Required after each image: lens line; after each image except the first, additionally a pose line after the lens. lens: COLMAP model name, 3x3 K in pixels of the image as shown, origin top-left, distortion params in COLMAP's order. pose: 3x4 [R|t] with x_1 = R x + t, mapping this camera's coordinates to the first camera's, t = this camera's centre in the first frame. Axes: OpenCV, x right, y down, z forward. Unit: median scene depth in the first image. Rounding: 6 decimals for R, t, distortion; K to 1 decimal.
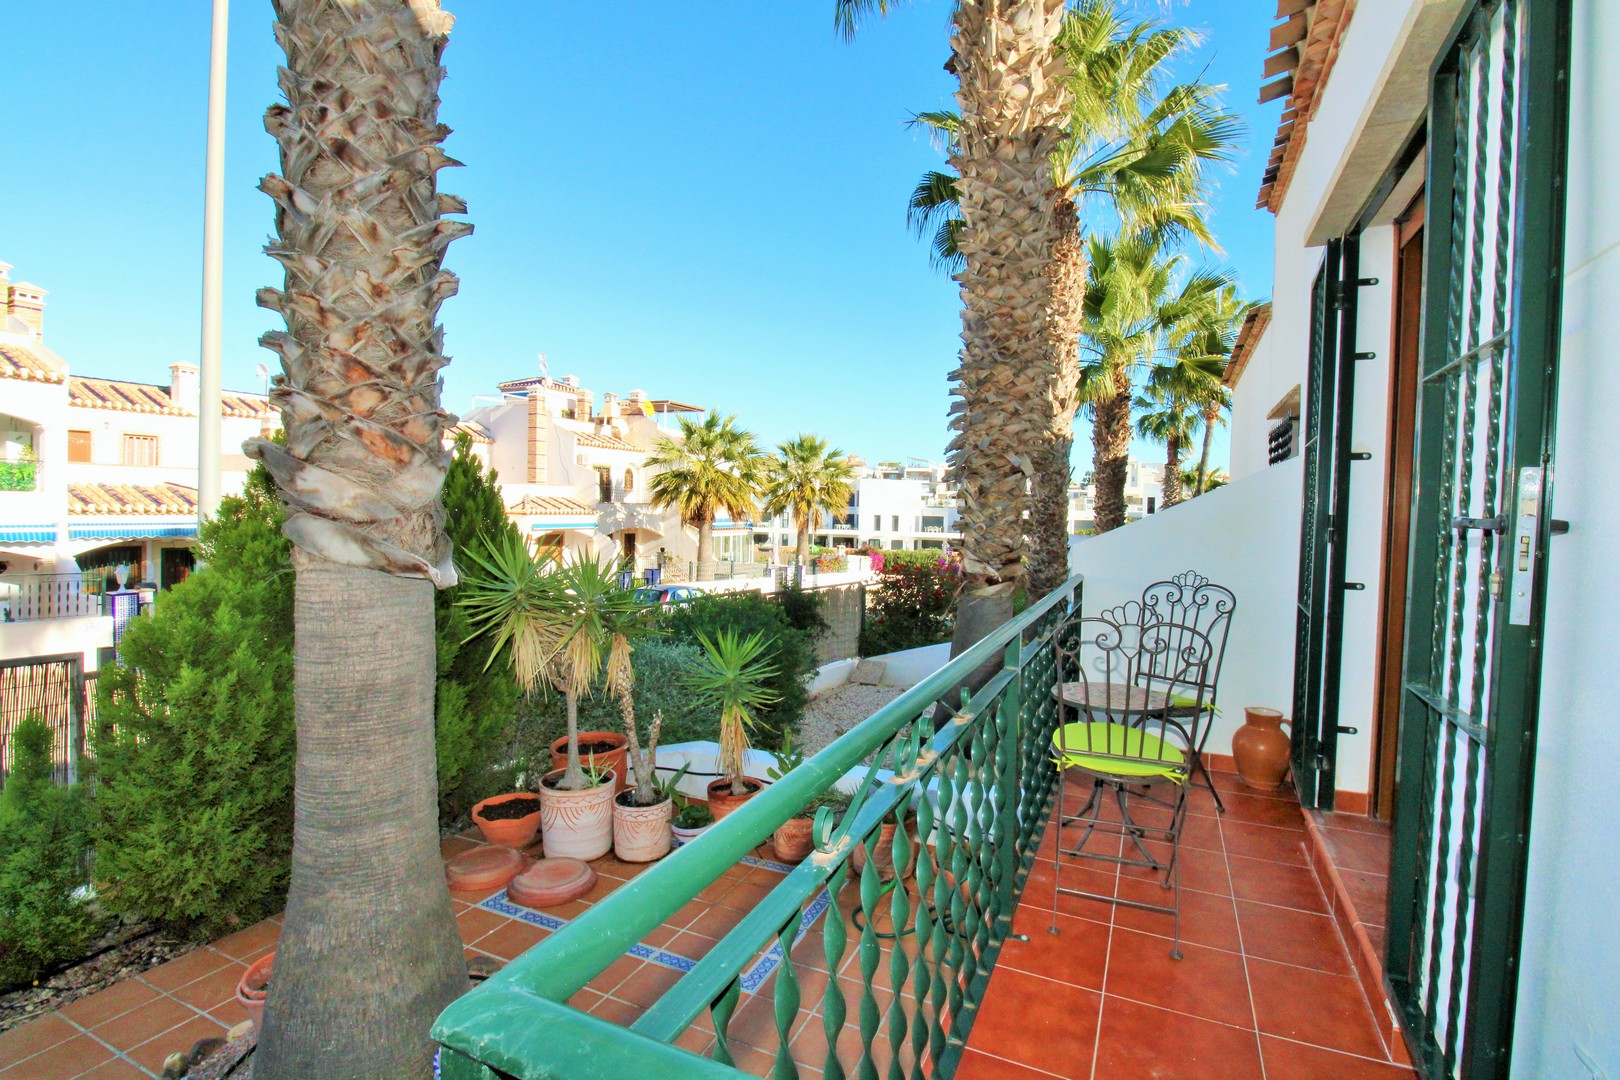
lens RADIAL K [[752.8, 0, 811.2], [0, 752.8, 538.2], [0, 0, 1]] dist [-0.008012, -0.007883]
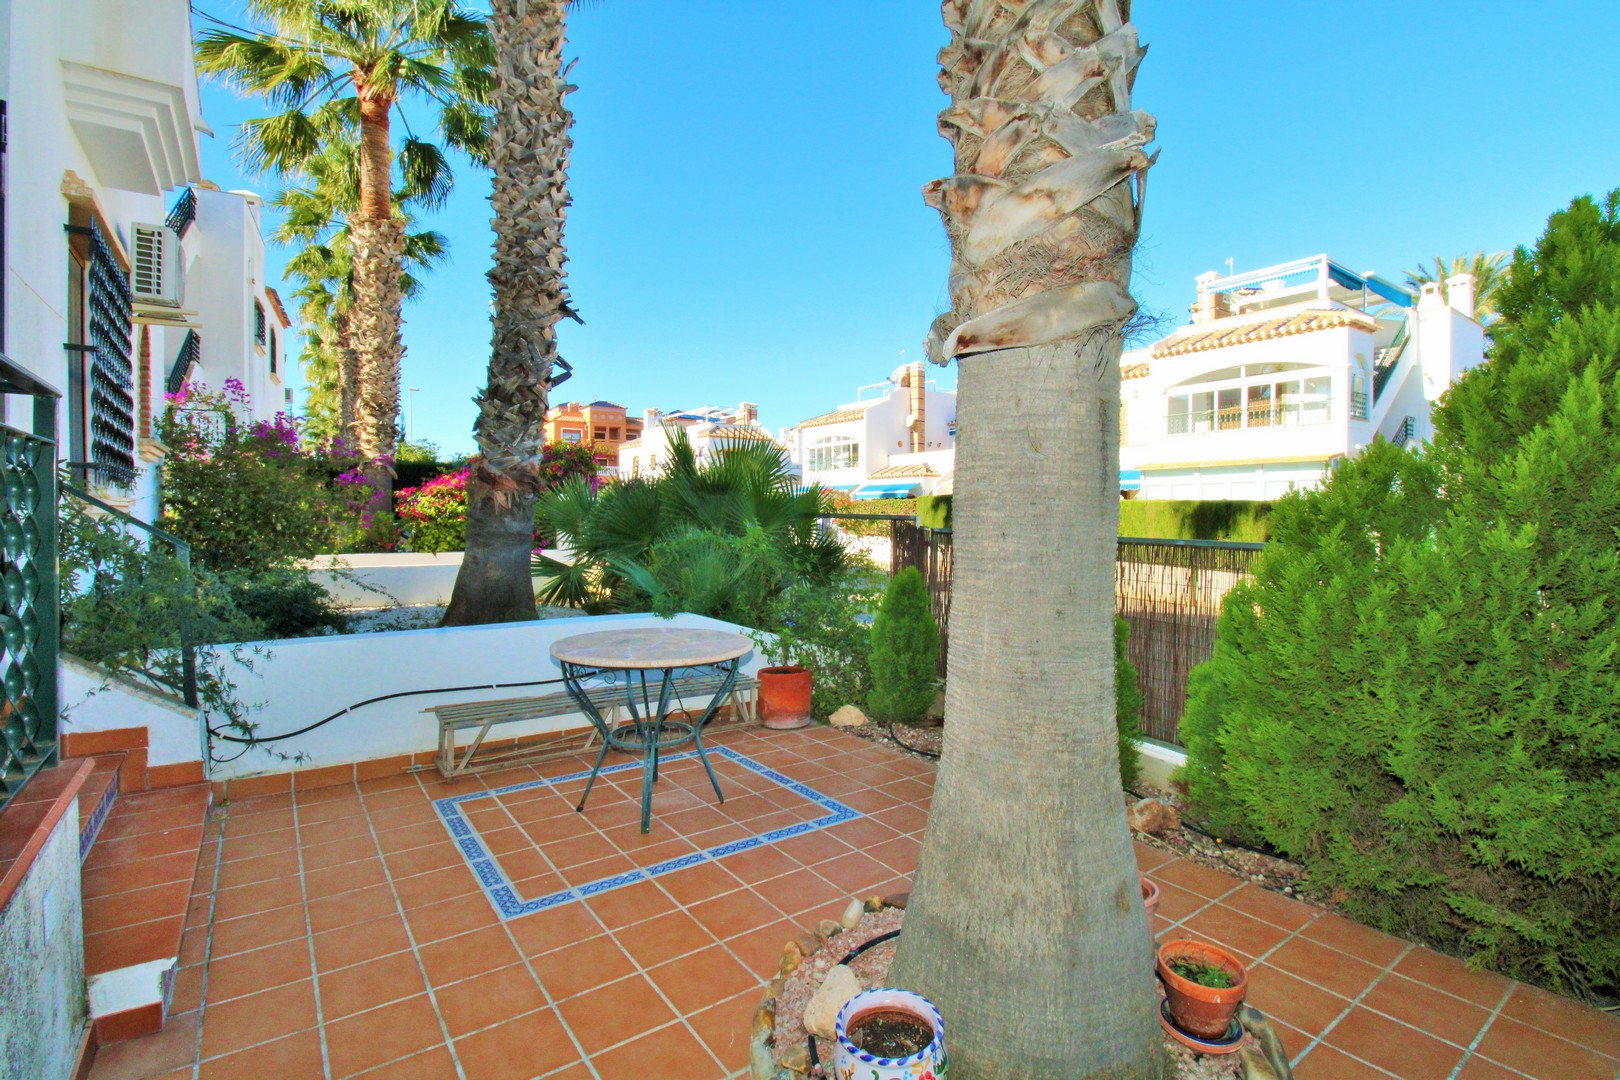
lens RADIAL K [[752.8, 0, 807.6], [0, 752.8, 536.7], [0, 0, 1]] dist [-0.008012, -0.007883]
pose [[-0.483019, 0.000628, -0.875610, 0.199840], [-0.042309, 0.998815, 0.024056, 0.215720], [0.874587, 0.048666, -0.482420, 1.226584]]
